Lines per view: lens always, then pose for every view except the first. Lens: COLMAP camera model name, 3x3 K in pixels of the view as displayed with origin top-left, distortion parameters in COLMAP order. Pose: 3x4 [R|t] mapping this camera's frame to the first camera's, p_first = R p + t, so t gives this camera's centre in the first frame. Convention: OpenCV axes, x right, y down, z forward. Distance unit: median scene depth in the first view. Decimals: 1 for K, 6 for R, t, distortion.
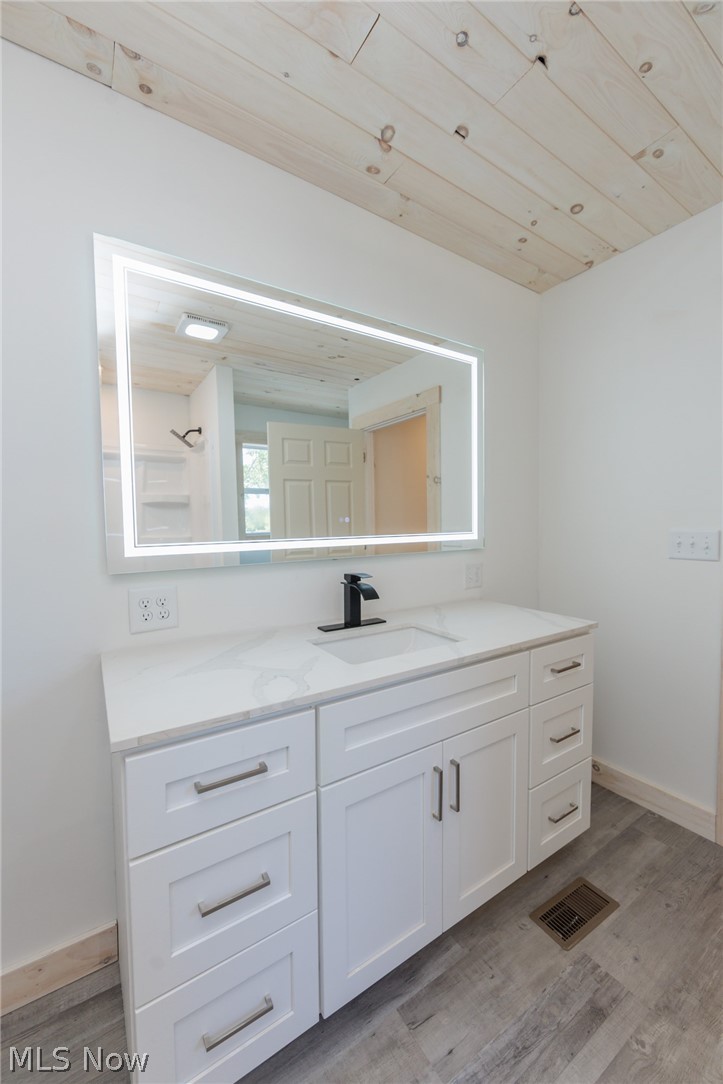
lens RADIAL K [[427.9, 0, 363.4], [0, 427.9, 541.1], [0, 0, 1]] dist [-0.002488, 0.000426]
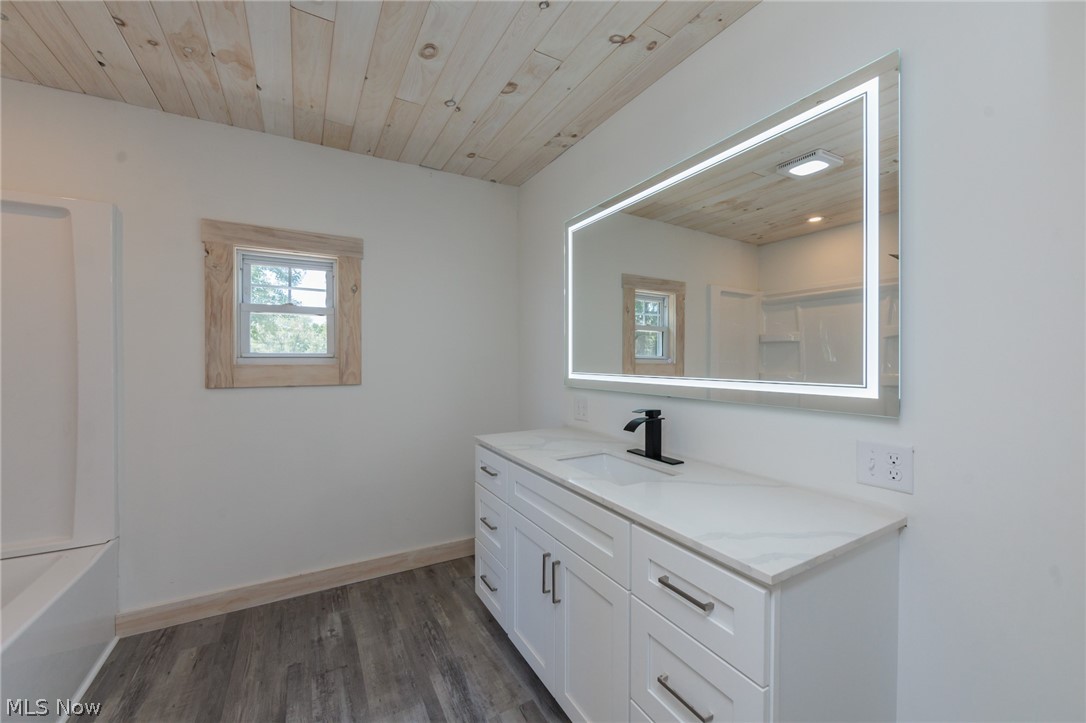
lens RADIAL K [[428.7, 0, 544.6], [0, 428.7, 359.0], [0, 0, 1]] dist [-0.002488, 0.000426]
pose [[-0.060518, 0.013711, -0.998073, 1.296953], [-0.044457, 0.998876, 0.016418, -0.071407], [0.997177, 0.045365, -0.059841, 0.924254]]
